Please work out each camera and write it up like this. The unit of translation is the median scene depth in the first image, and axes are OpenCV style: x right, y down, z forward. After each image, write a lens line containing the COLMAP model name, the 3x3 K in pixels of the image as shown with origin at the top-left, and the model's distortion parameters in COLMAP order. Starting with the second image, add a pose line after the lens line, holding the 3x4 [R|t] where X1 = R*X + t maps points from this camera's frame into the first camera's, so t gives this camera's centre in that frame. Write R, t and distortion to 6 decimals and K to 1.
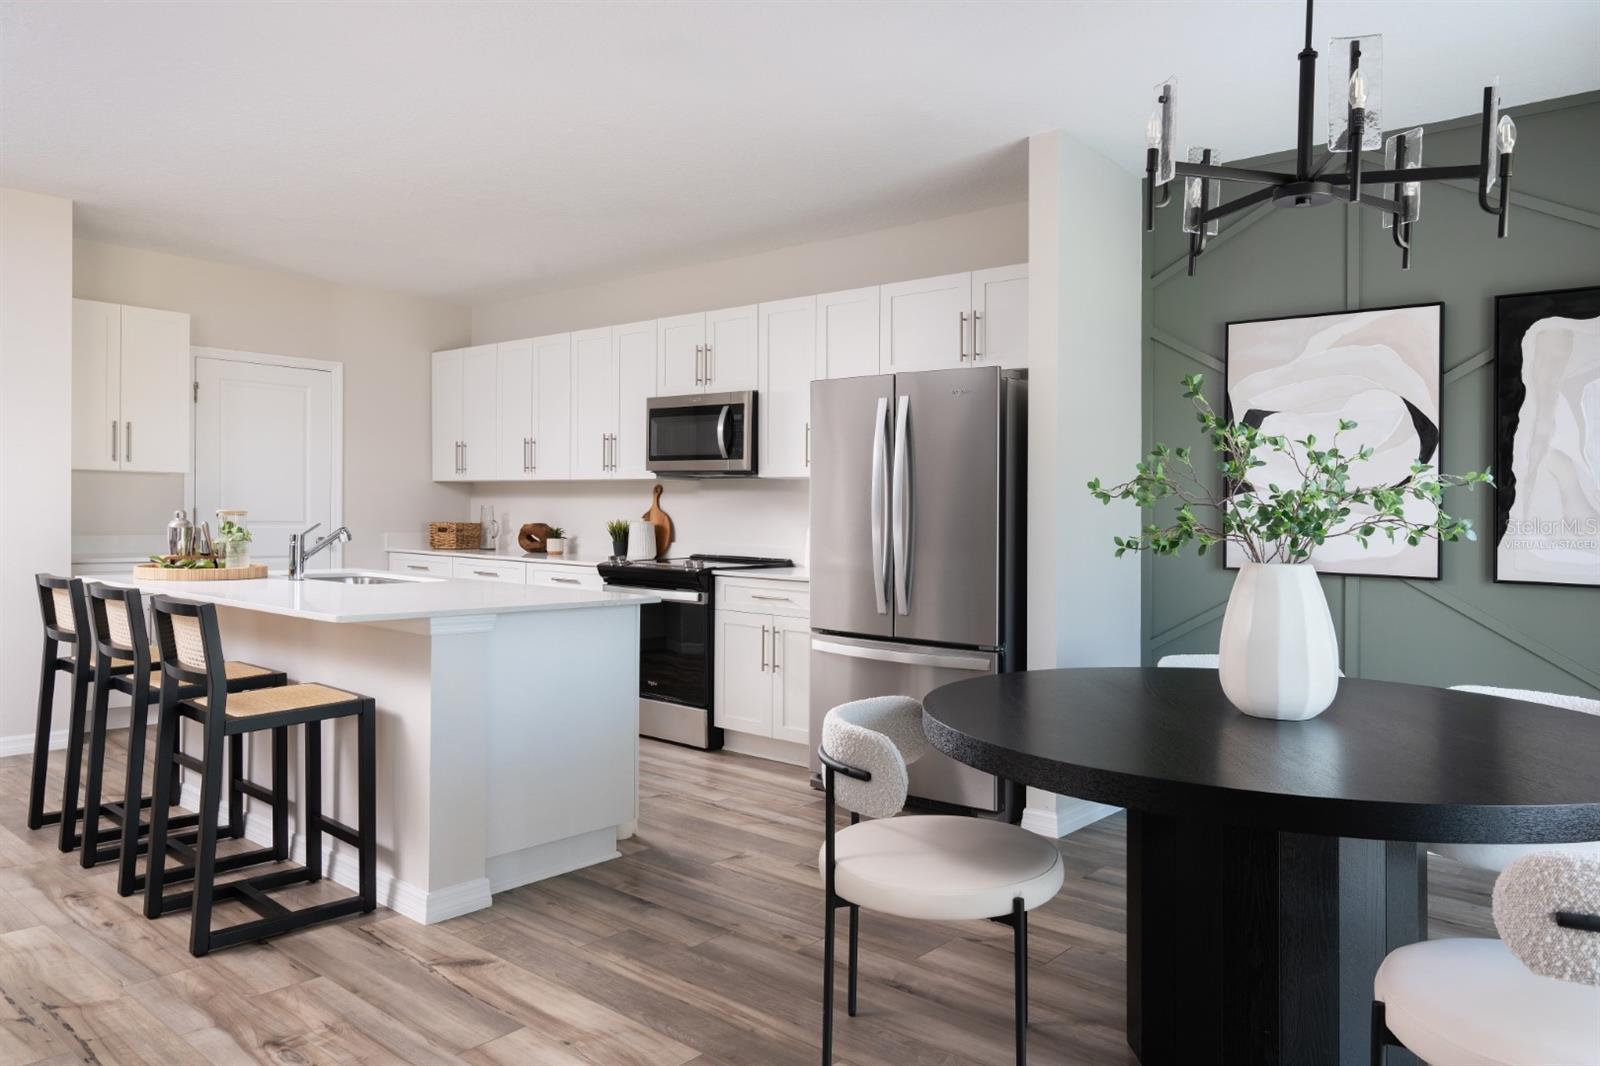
lens RADIAL K [[1103.2, 0, 800.0], [0, 1103.2, 540.0], [0, 0, 1]] dist [0.004851, 0.000903]
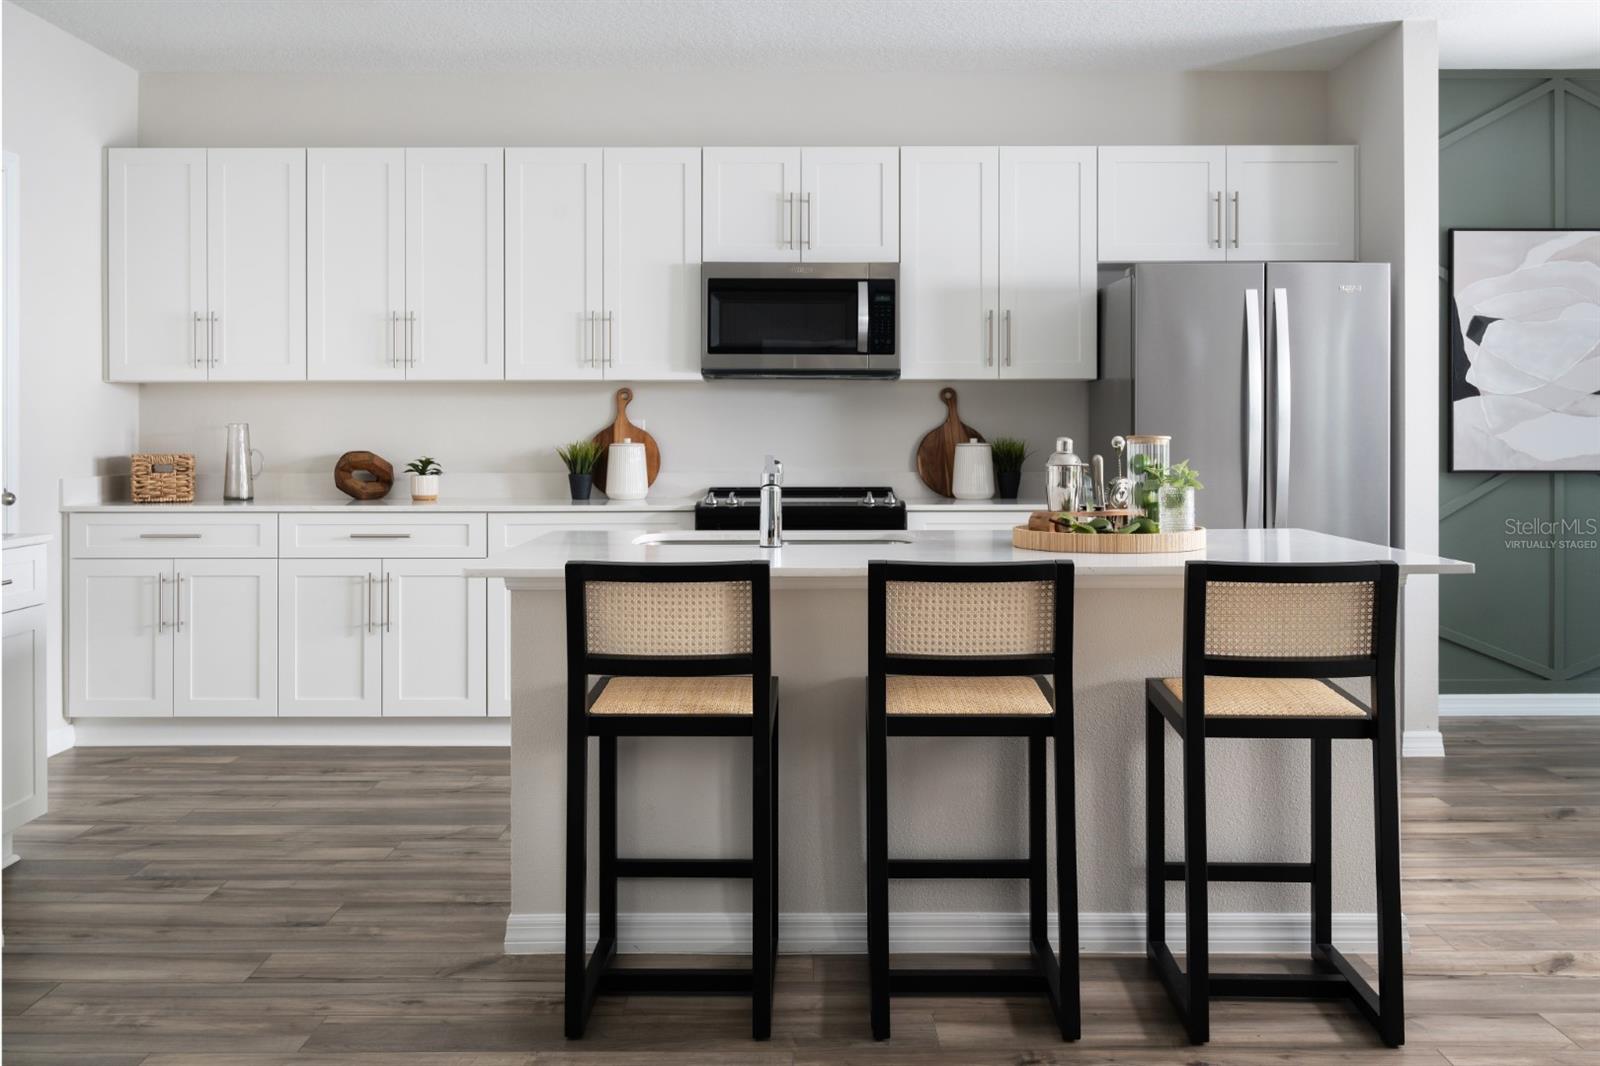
lens RADIAL K [[1503.8, 0, 800.3], [0, 1503.8, 522.2], [0, 0, 1]] dist [-0.019175, 0.000000]
pose [[0.762877, -0.062305, 0.643535, -0.971577], [0.031653, 0.997751, 0.059077, -0.028560], [-0.645769, -0.024699, 0.763134, 0.334809]]
